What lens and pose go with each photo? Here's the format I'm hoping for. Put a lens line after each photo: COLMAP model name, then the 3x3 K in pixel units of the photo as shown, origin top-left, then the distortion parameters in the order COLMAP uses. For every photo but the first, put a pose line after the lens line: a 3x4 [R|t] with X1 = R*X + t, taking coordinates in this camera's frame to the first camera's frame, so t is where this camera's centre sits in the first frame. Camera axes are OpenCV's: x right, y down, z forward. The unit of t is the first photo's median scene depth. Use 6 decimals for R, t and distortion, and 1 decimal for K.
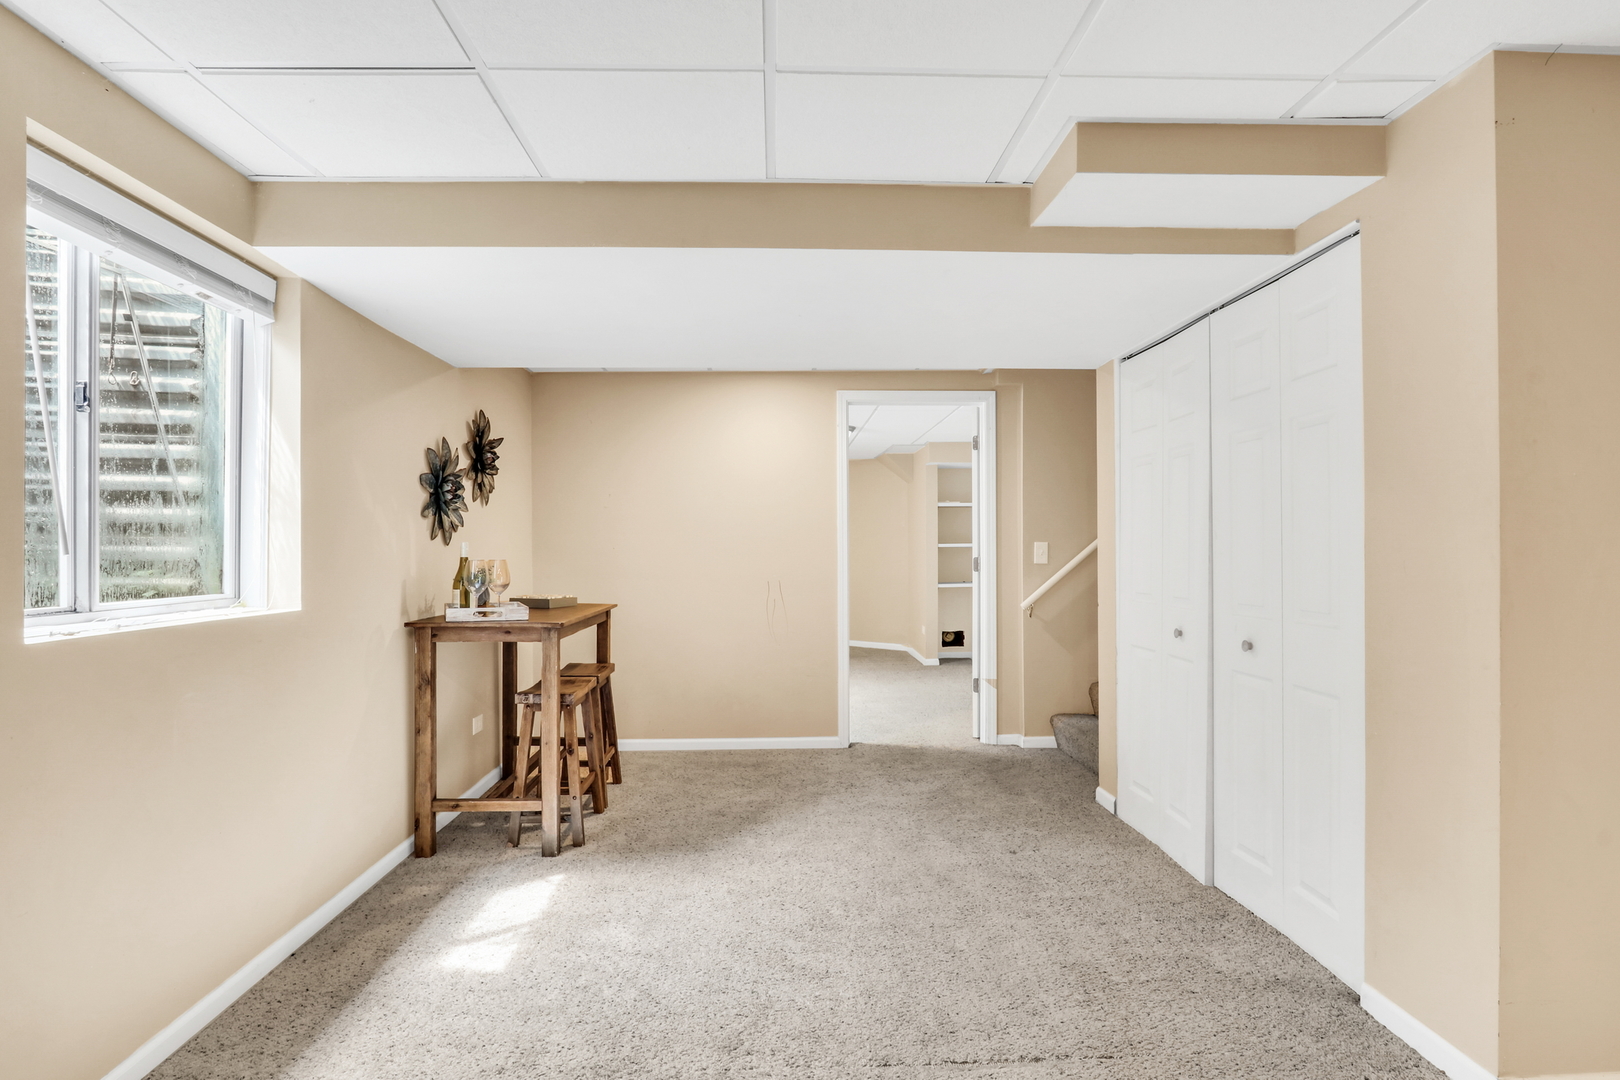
lens RADIAL K [[841.9, 0, 806.7], [0, 841.9, 544.4], [0, 0, 1]] dist [-0.002477, -0.000244]
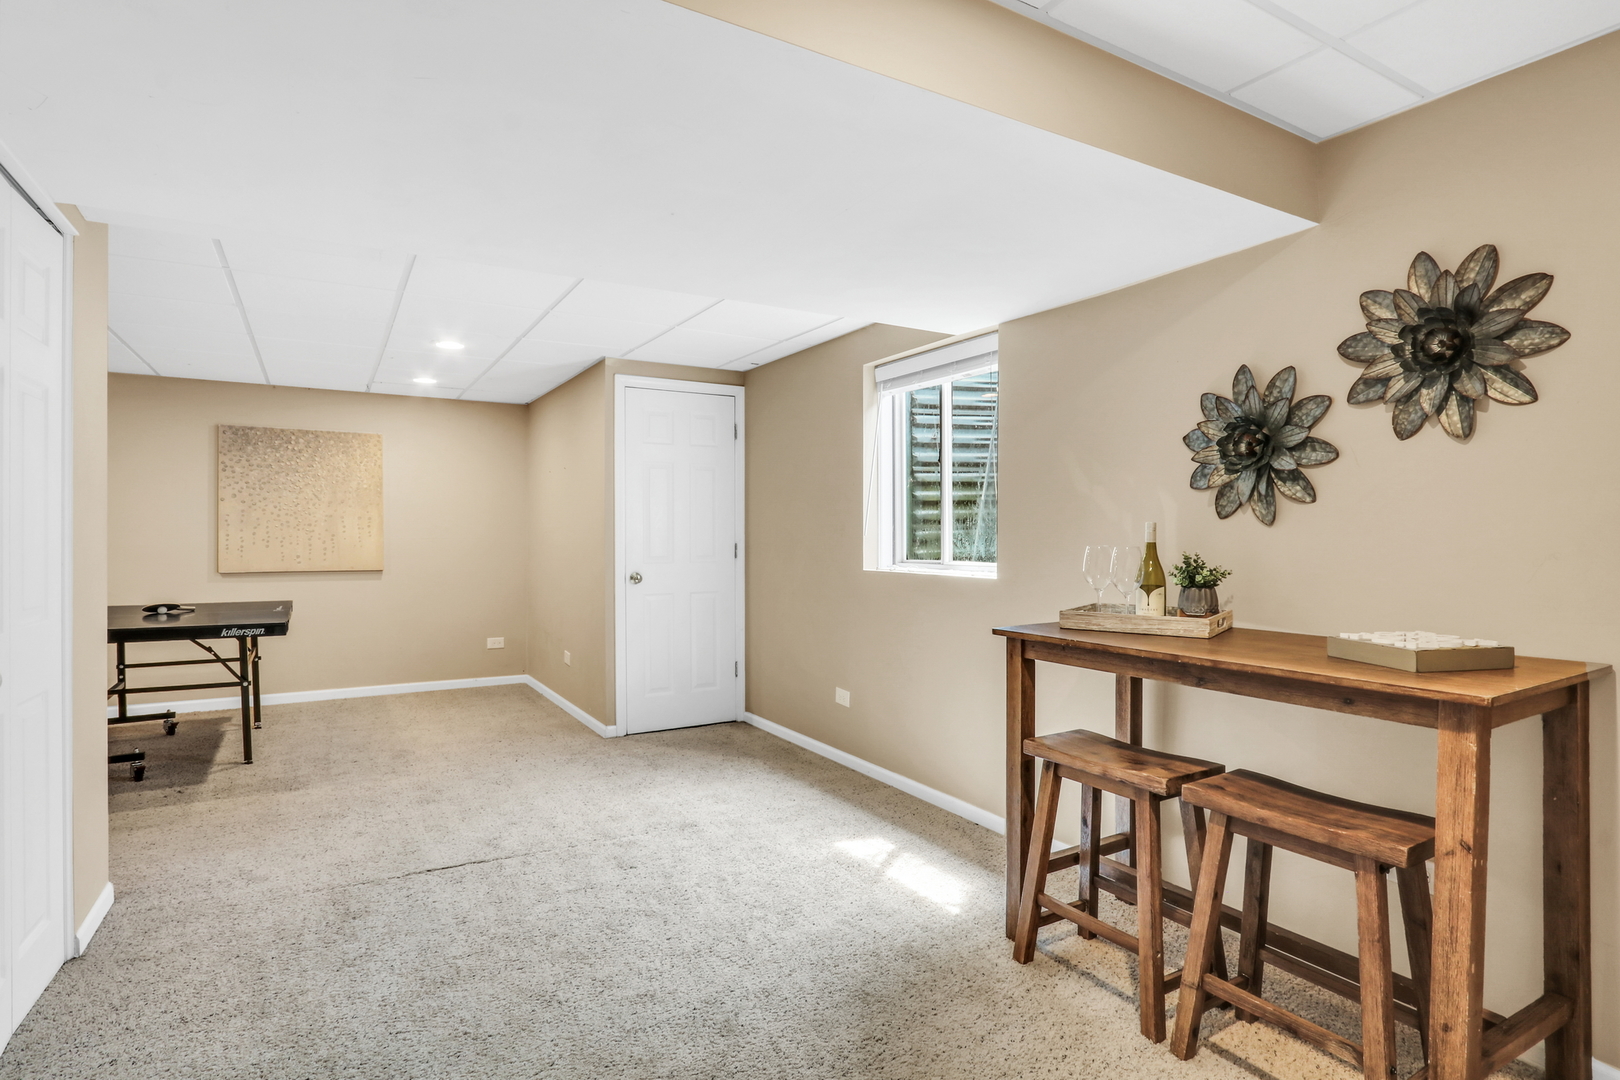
lens RADIAL K [[841.9, 0, 809.6], [0, 841.9, 548.5], [0, 0, 1]] dist [-0.002477, -0.000244]
pose [[-0.891864, 0.010435, -0.452184, 0.261876], [0.012699, 0.999917, -0.001972, 0.033363], [0.452126, -0.007501, -0.891923, 2.101089]]
